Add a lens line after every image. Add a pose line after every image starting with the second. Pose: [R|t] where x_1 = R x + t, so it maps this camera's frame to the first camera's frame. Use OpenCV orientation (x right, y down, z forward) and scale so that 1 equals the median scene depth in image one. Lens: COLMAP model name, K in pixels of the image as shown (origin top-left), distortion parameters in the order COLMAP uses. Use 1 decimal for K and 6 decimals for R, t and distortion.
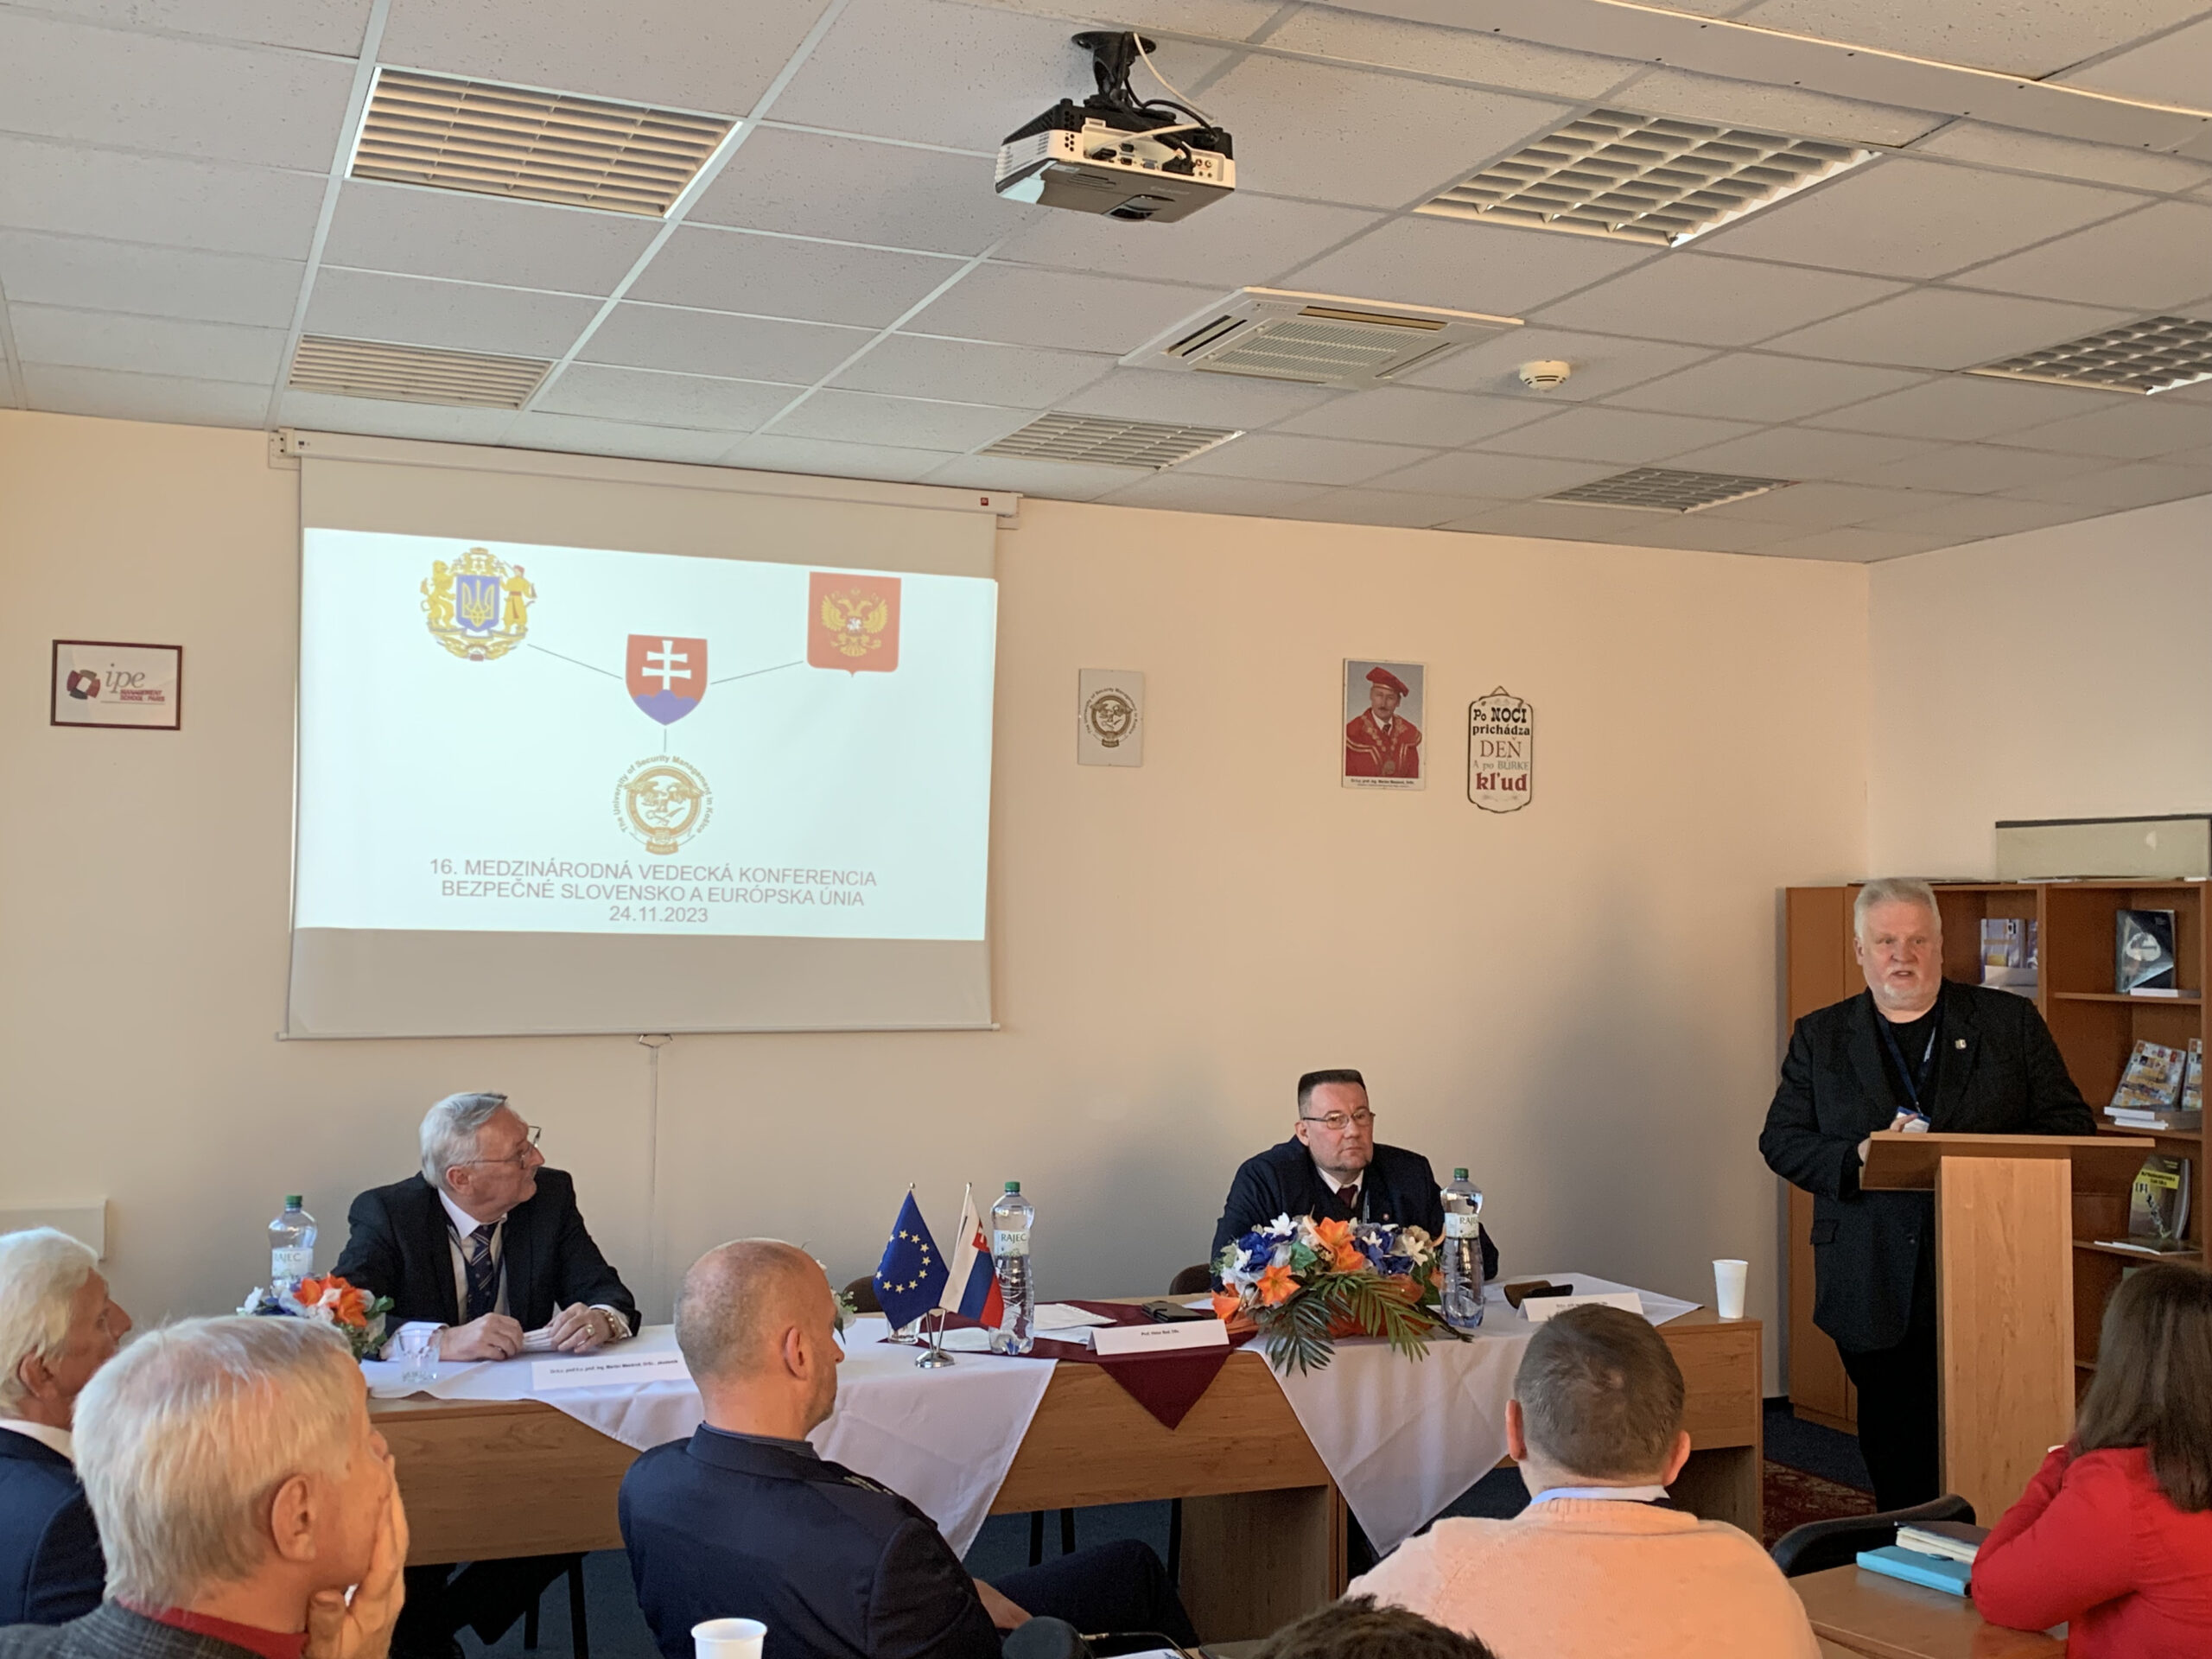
lens RADIAL K [[2313.2, 0, 1062.0], [0, 2313.2, 837.4], [0, 0, 1]] dist [0.161345, -0.435641]
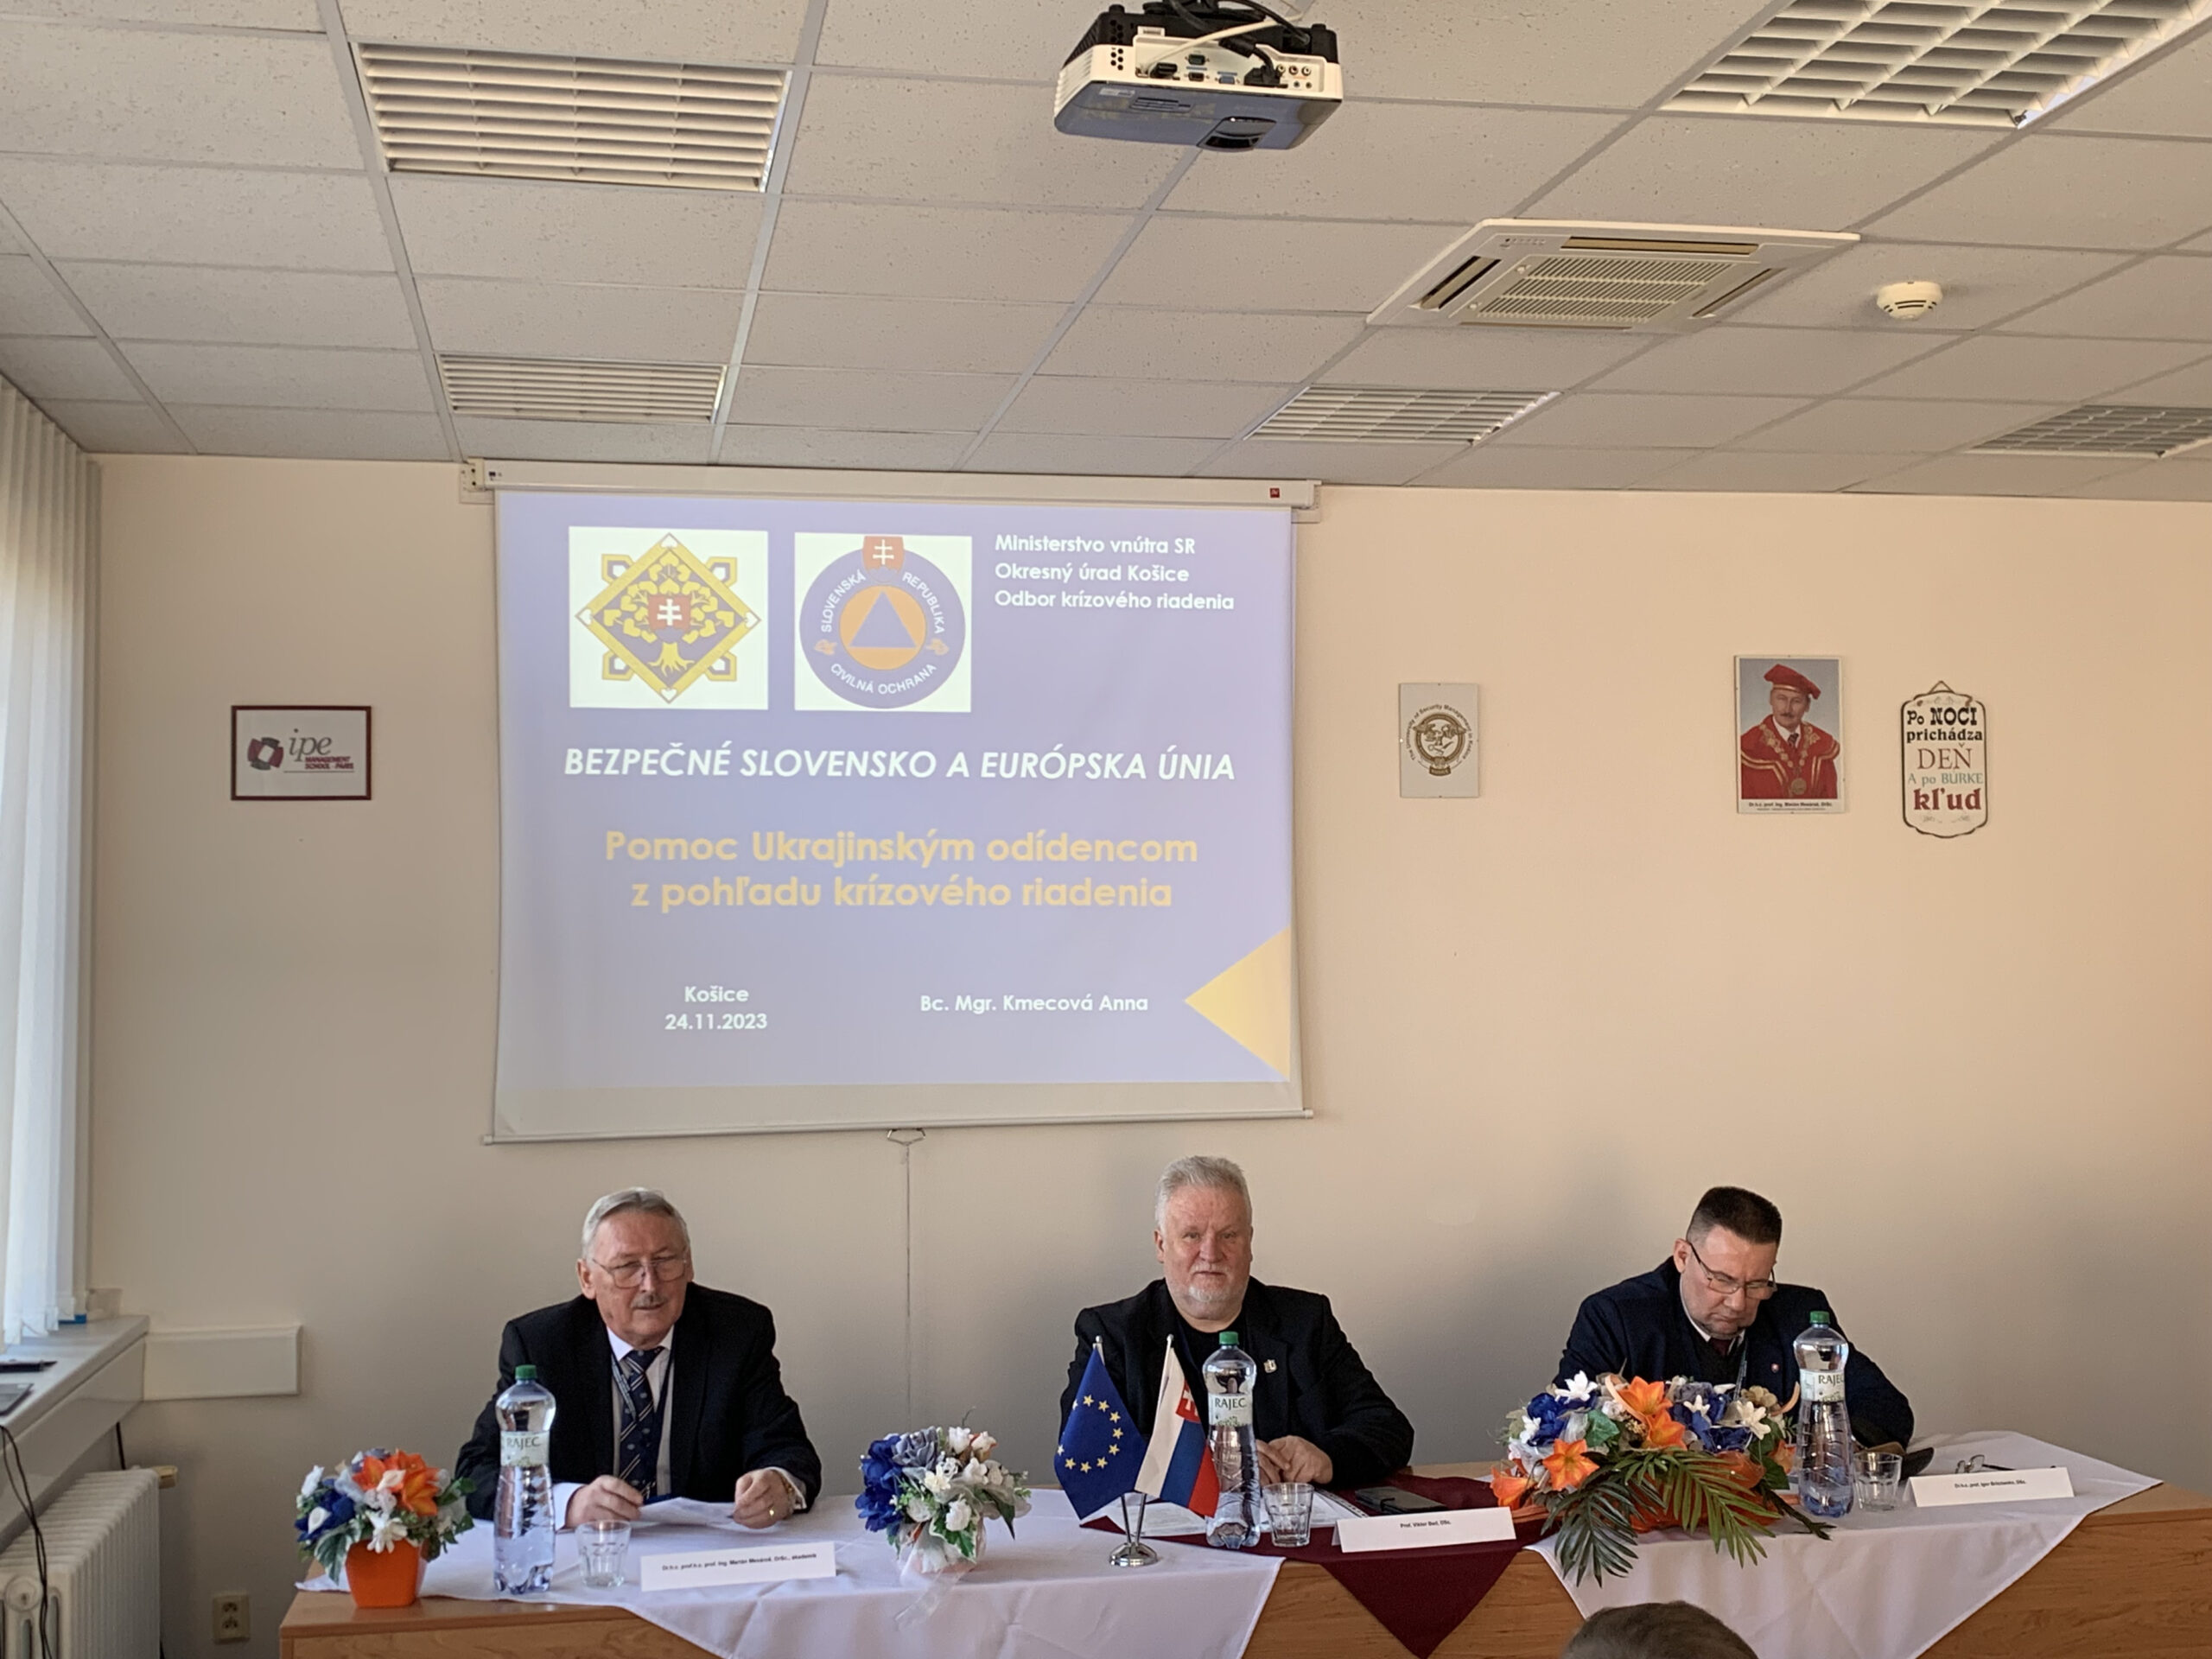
lens RADIAL K [[2577.3, 0, 1098.4], [0, 2577.3, 810.8], [0, 0, 1]] dist [0.163047, -0.488224]
pose [[0.983100, -0.033283, -0.180020, 0.098433], [0.030180, 0.999345, -0.019948, -0.016989], [0.180566, 0.014178, 0.983461, 0.090391]]
